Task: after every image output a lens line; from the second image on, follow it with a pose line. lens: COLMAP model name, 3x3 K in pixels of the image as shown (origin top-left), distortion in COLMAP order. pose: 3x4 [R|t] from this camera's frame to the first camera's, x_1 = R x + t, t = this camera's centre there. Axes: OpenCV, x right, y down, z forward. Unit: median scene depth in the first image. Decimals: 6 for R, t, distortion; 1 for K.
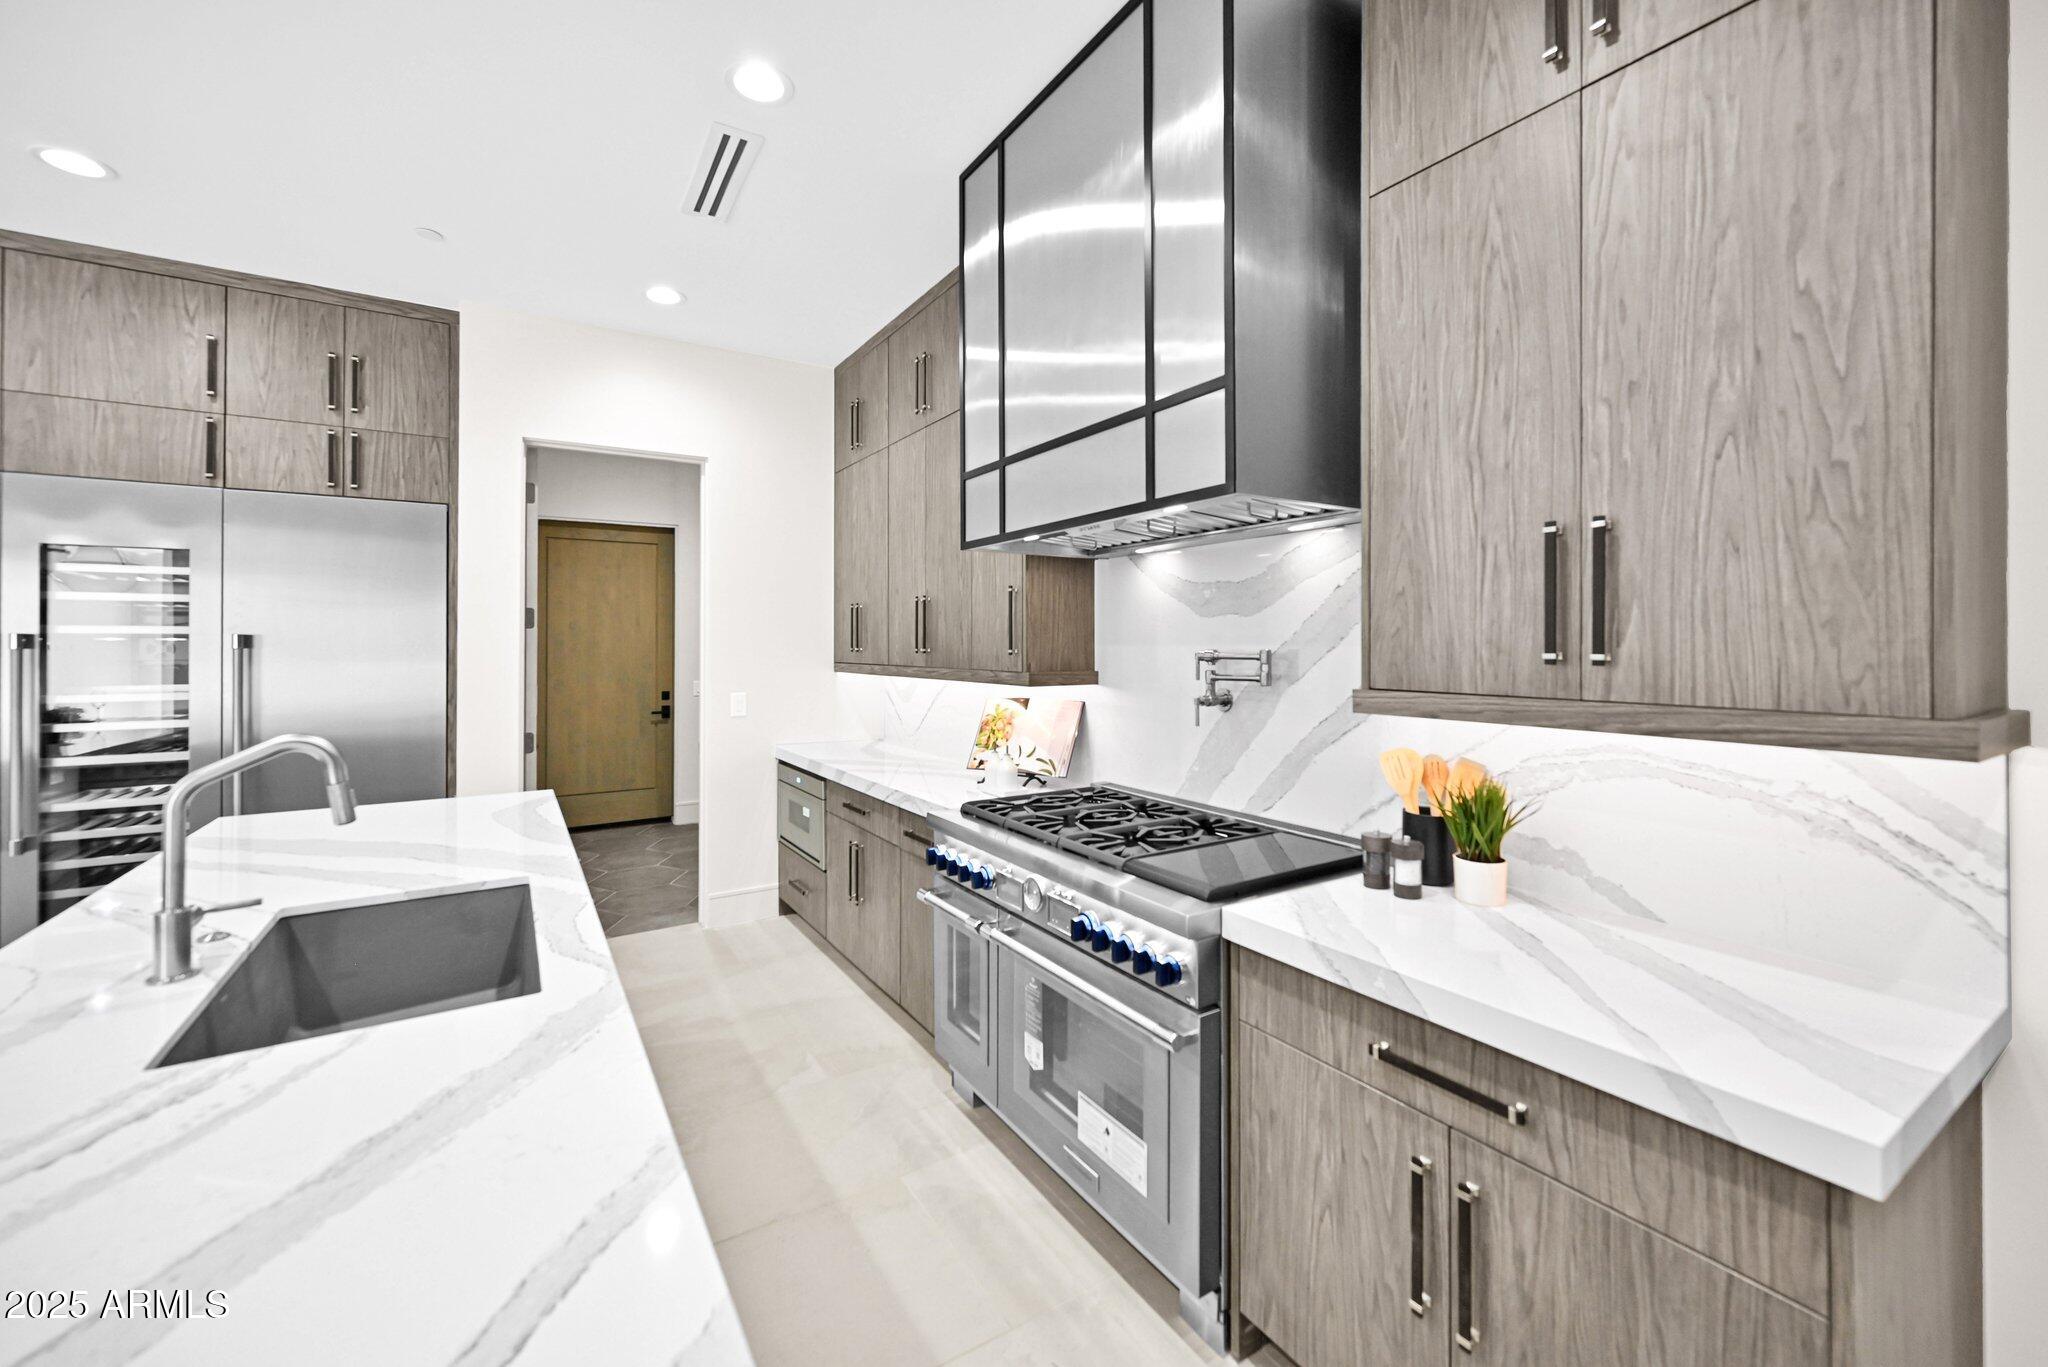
lens RADIAL K [[826.6, 0, 1021.7], [0, 826.6, 636.8], [0, 0, 1]] dist [0.000113, 0.000157]
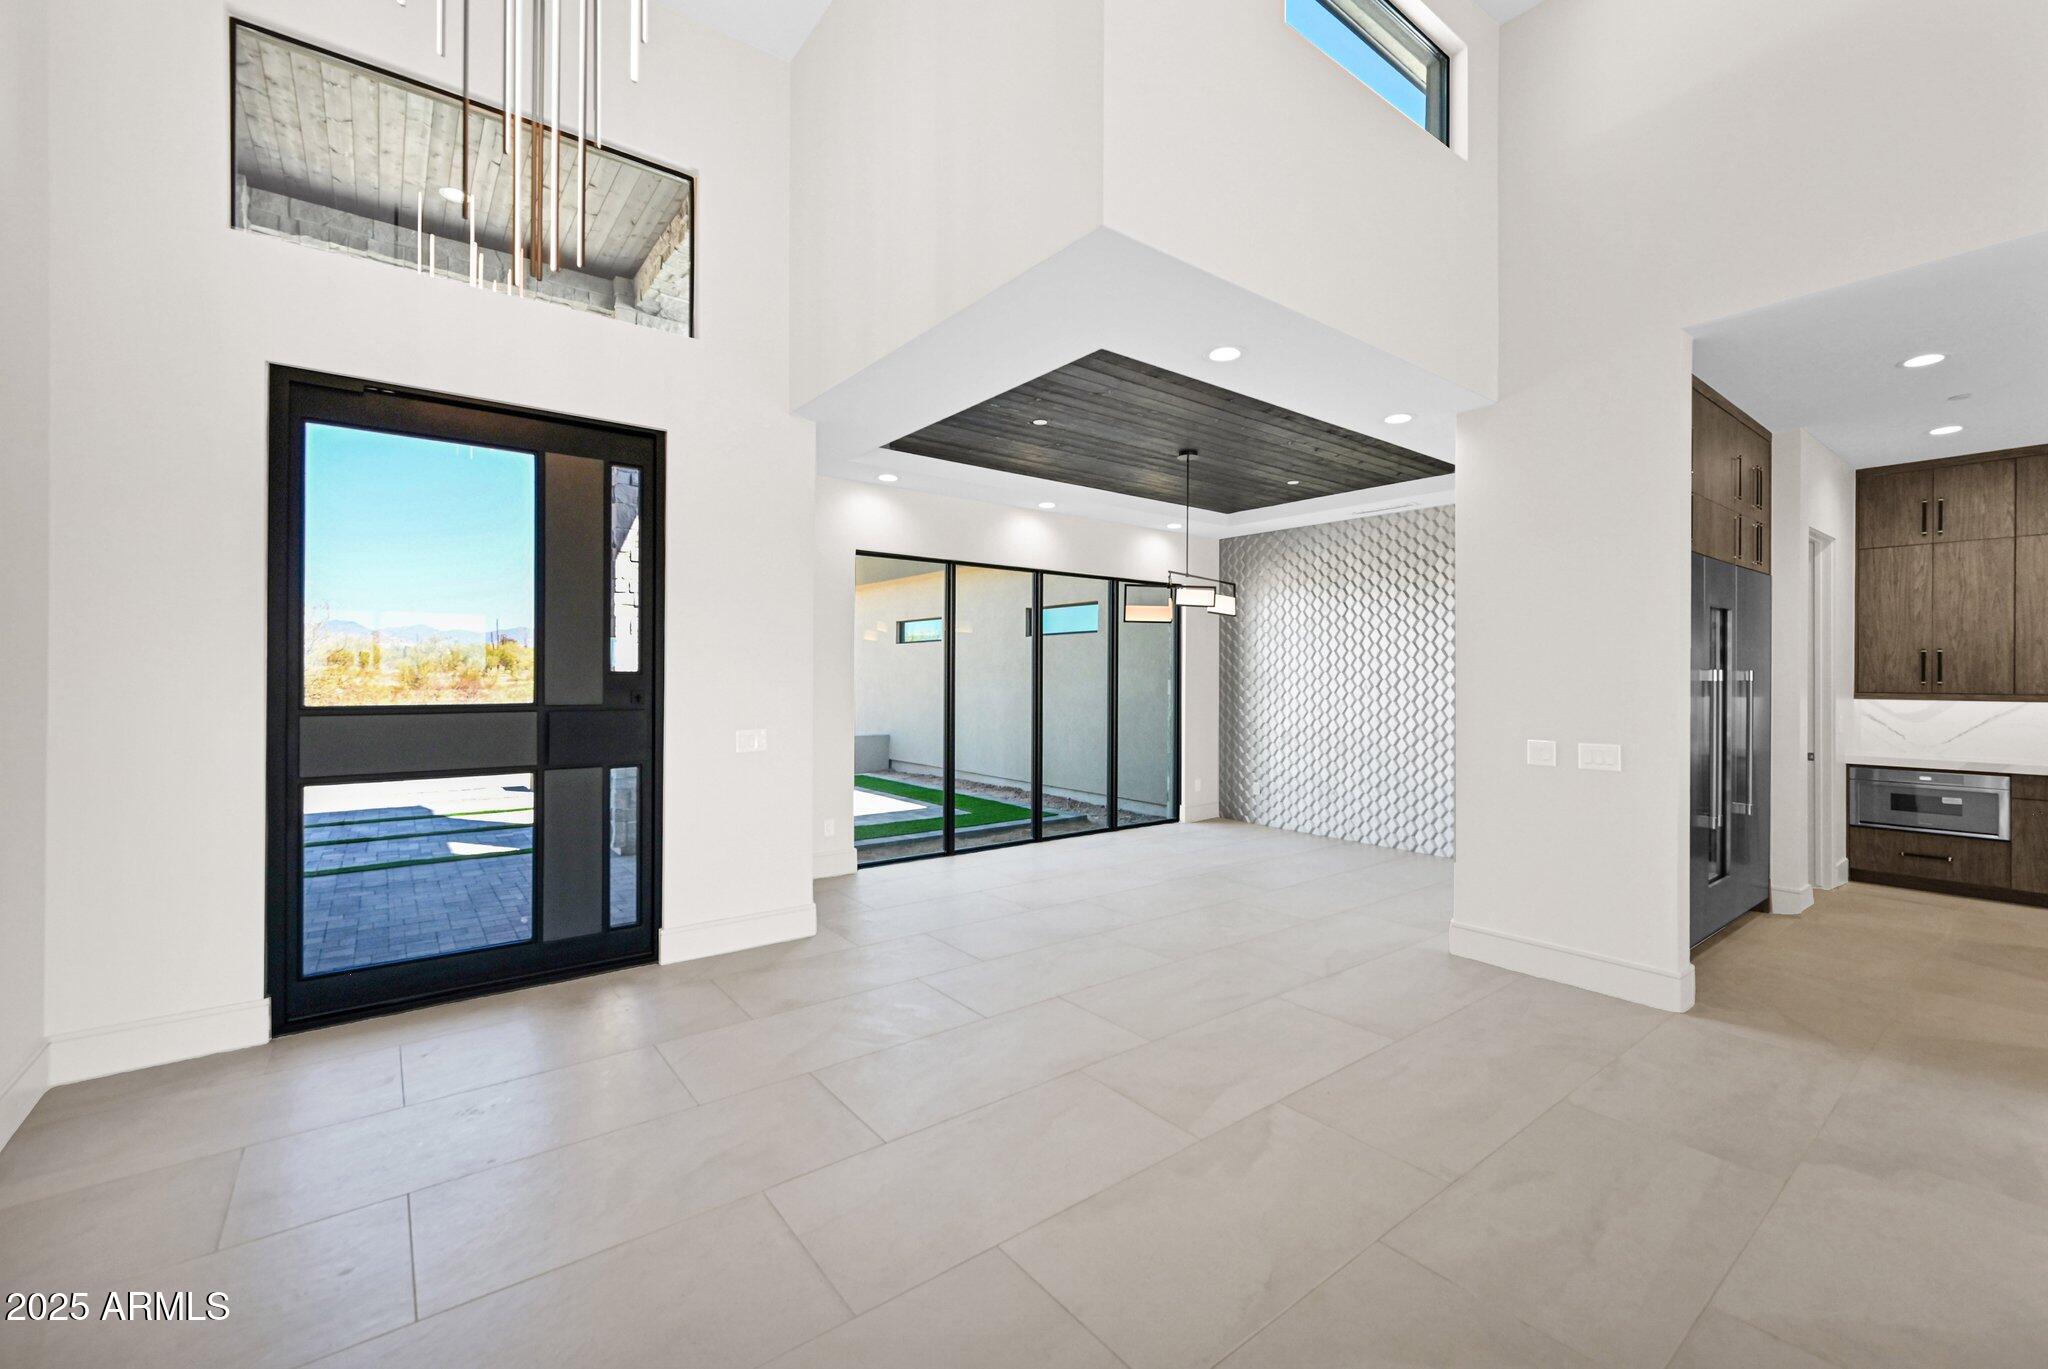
lens RADIAL K [[843.6, 0, 1031.6], [0, 843.6, 677.8], [0, 0, 1]] dist [0.000327, -0.000035]
pose [[0.994925, 0.005874, 0.100448, -2.485886], [-0.007194, 0.999892, 0.012787, -0.000778], [-0.100362, -0.013445, 0.994860, -0.316568]]
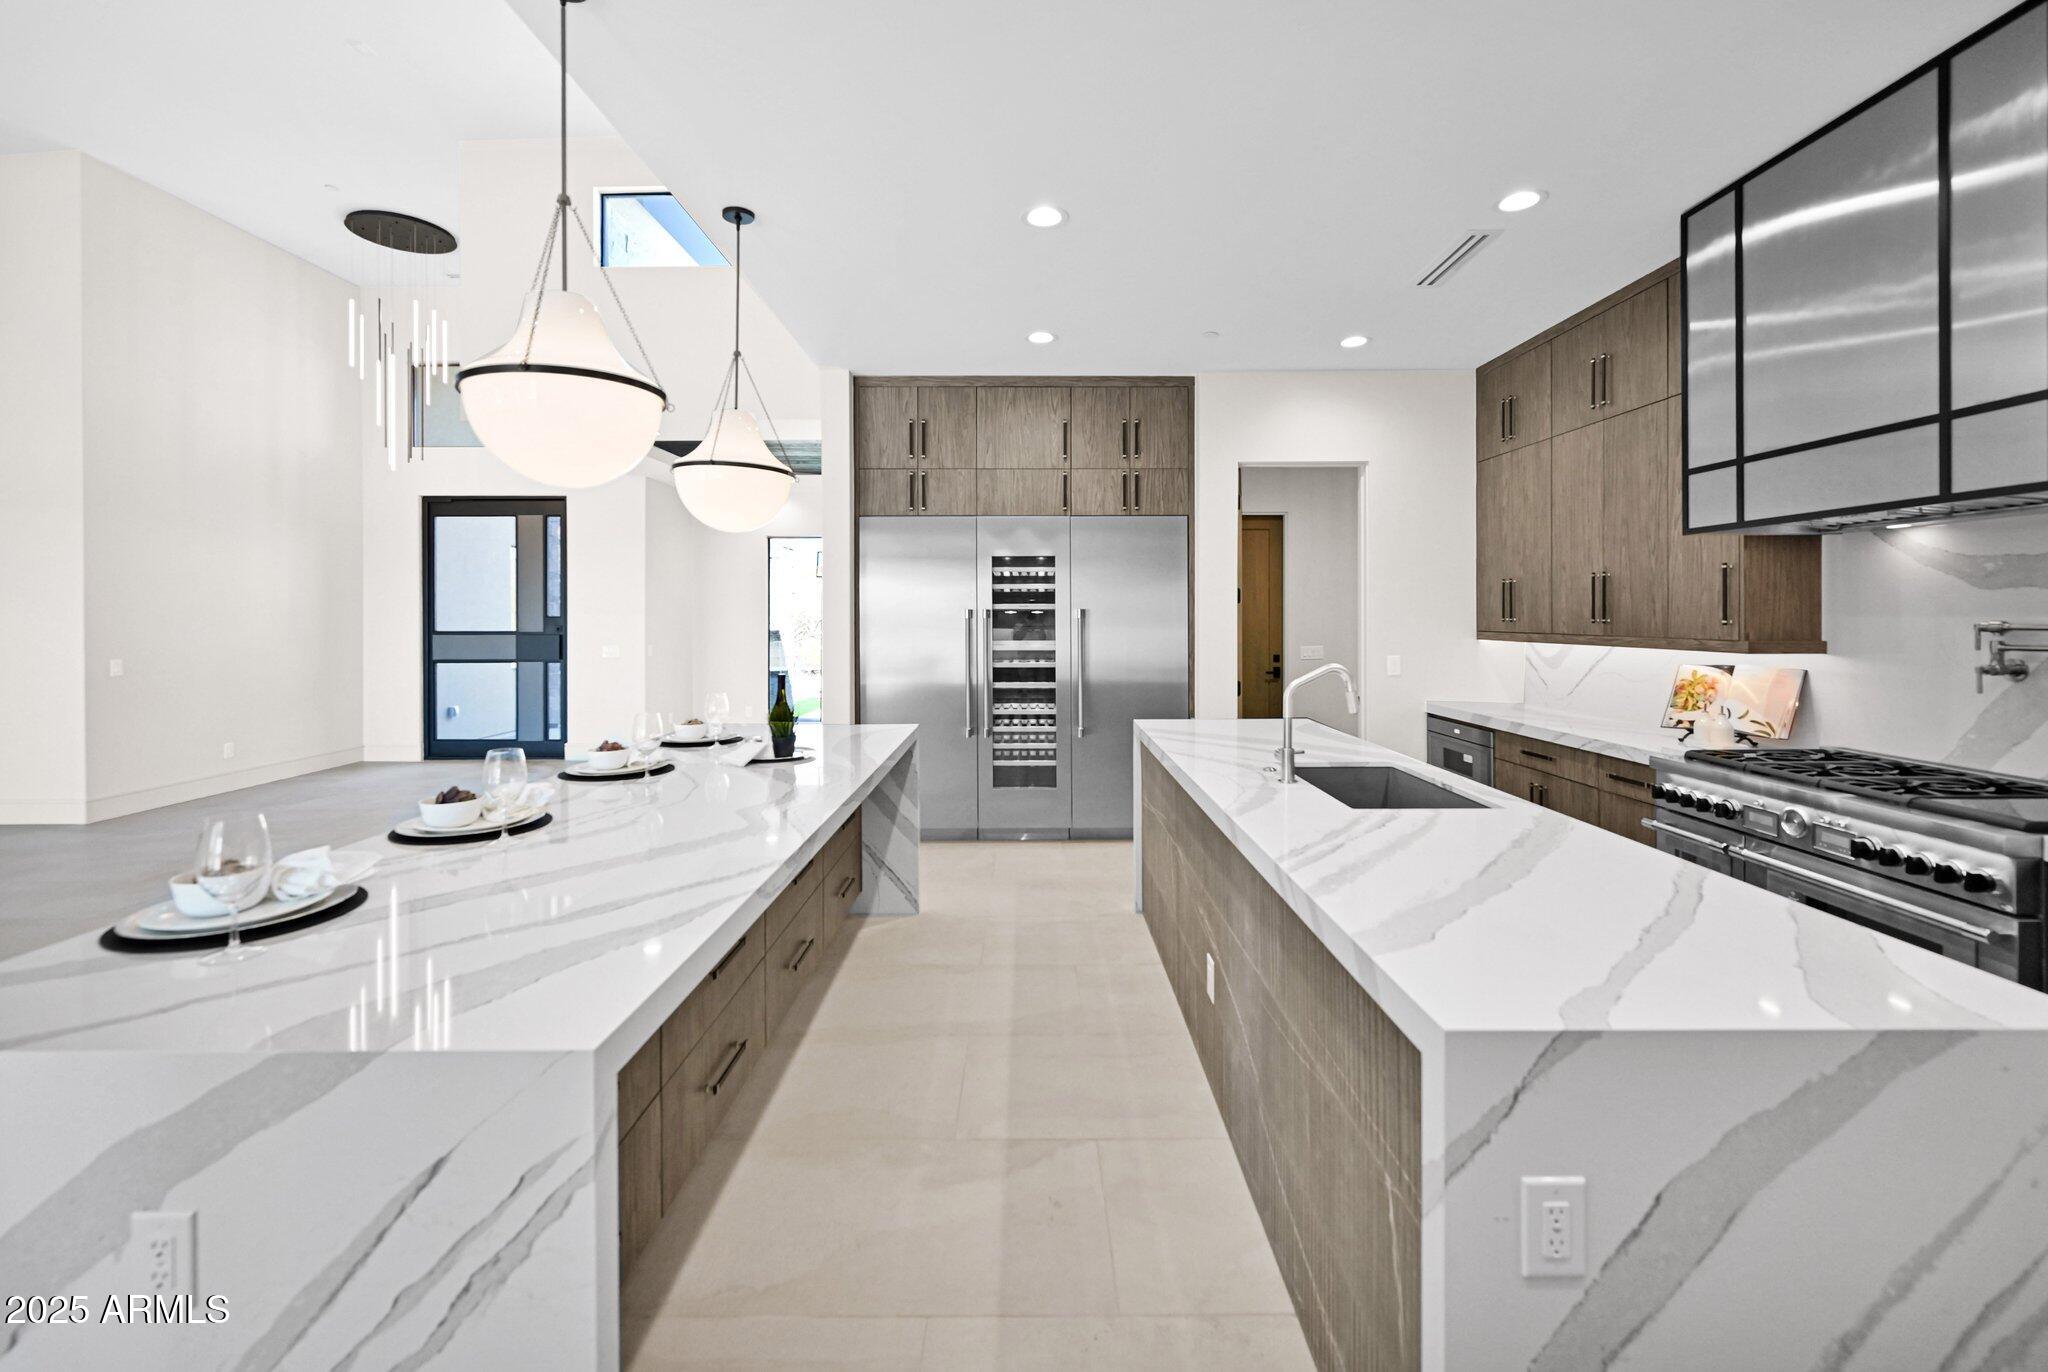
lens RADIAL K [[851.3, 0, 1030.0], [0, 851.3, 615.4], [0, 0, 1]] dist [0.001175, 0.000455]
pose [[0.847678, -0.000311, -0.530511, -0.188389], [0.006053, 0.999940, 0.009087, -0.006943], [0.530477, -0.010914, 0.847629, -0.448447]]
